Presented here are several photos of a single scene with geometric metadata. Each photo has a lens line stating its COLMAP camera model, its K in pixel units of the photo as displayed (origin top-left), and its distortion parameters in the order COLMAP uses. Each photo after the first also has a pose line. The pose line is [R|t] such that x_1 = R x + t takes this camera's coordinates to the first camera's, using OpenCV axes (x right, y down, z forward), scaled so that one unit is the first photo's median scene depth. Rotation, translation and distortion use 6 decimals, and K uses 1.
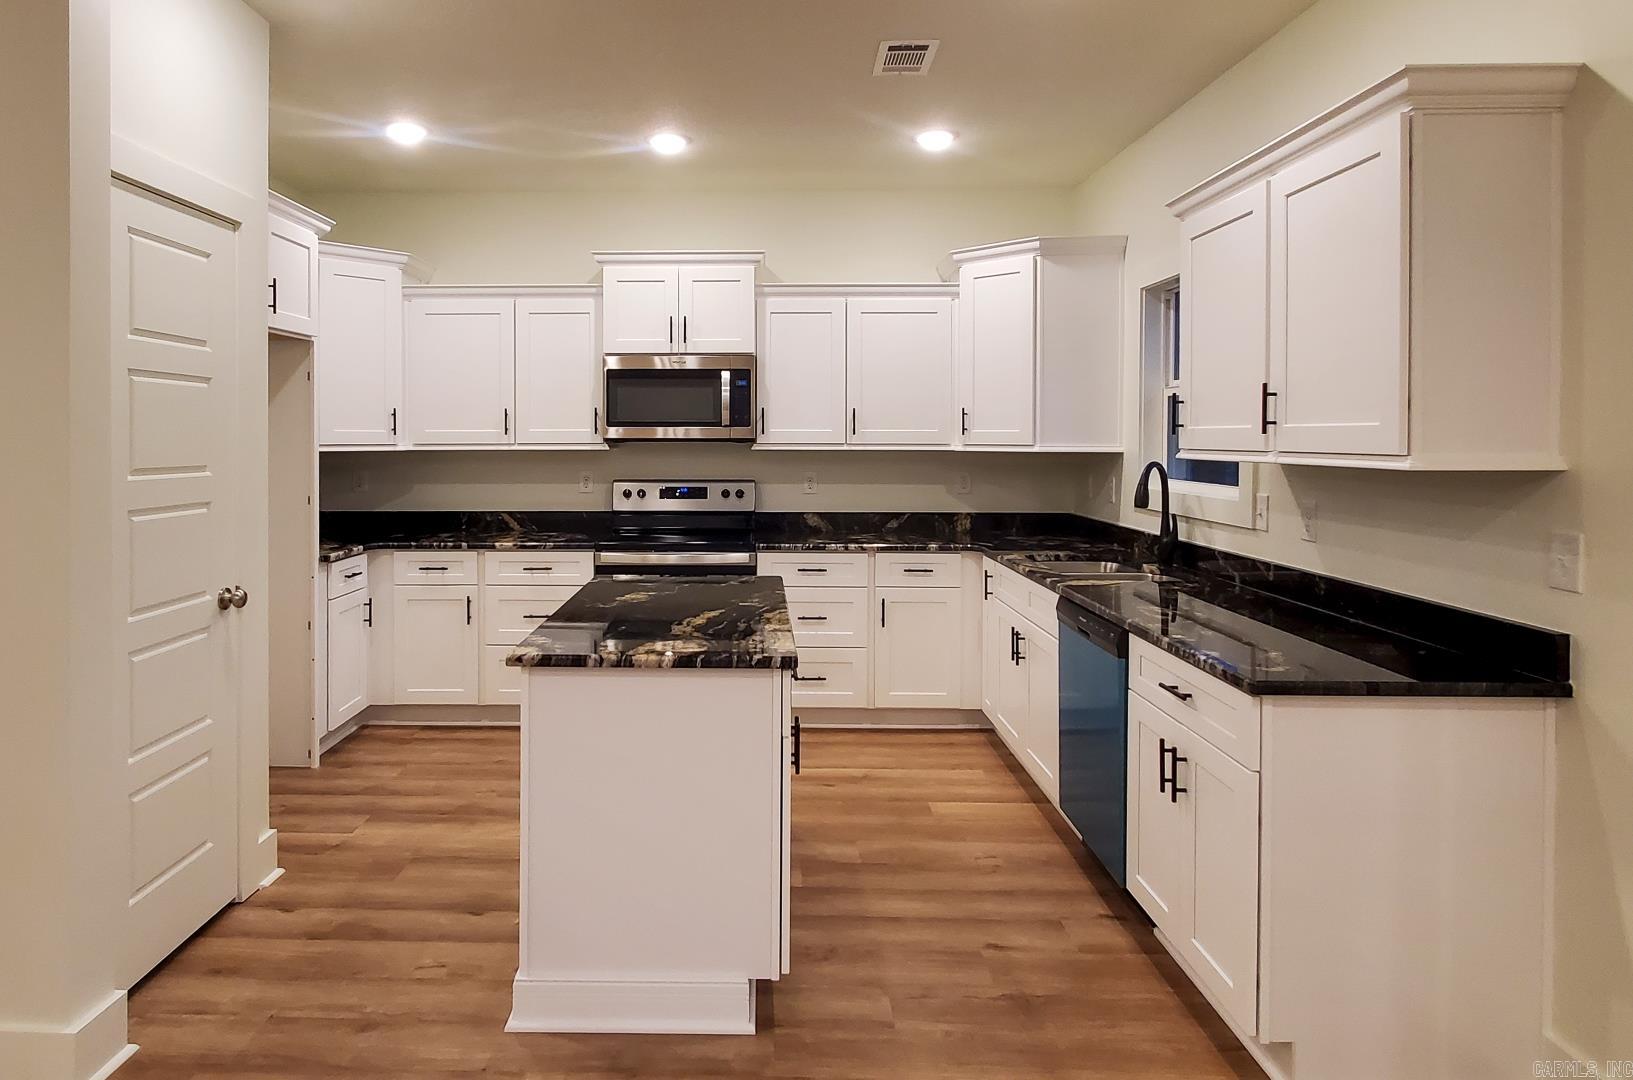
lens RADIAL K [[975.3, 0, 745.4], [0, 975.3, 536.0], [0, 0, 1]] dist [-0.007155, -0.000091]
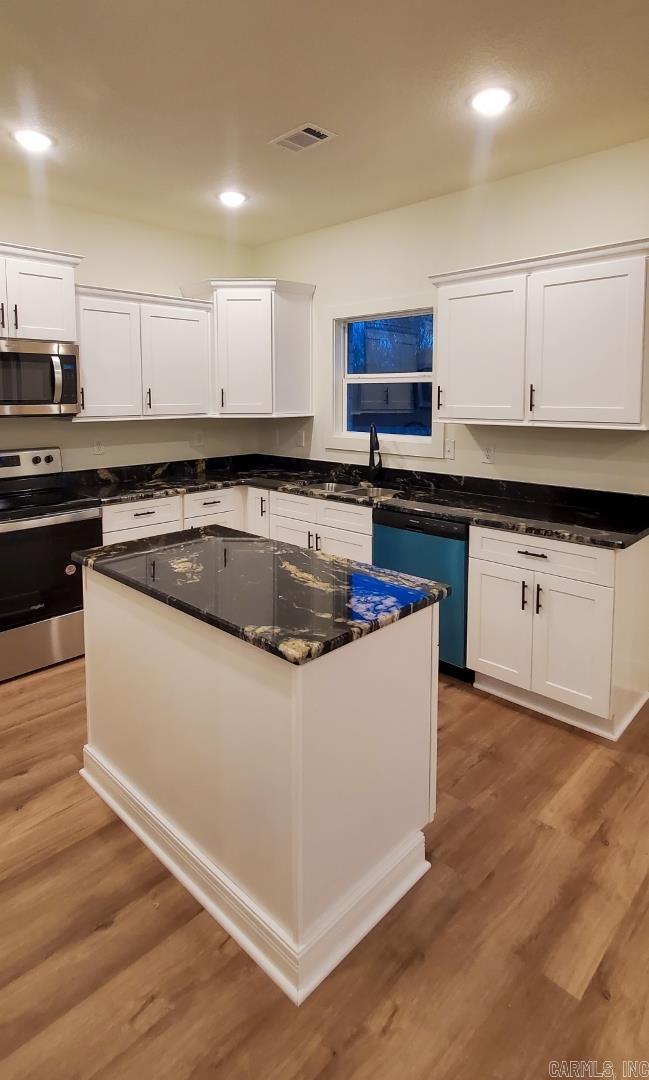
lens RADIAL K [[584.8, 0, 319.1], [0, 584.8, 477.8], [0, 0, 1]] dist [0.000255, -0.000987]
pose [[0.675589, -0.107366, 0.729419, -0.337809], [0.077436, 0.994201, 0.074619, -0.052886], [-0.733201, 0.006071, 0.679985, 0.298858]]
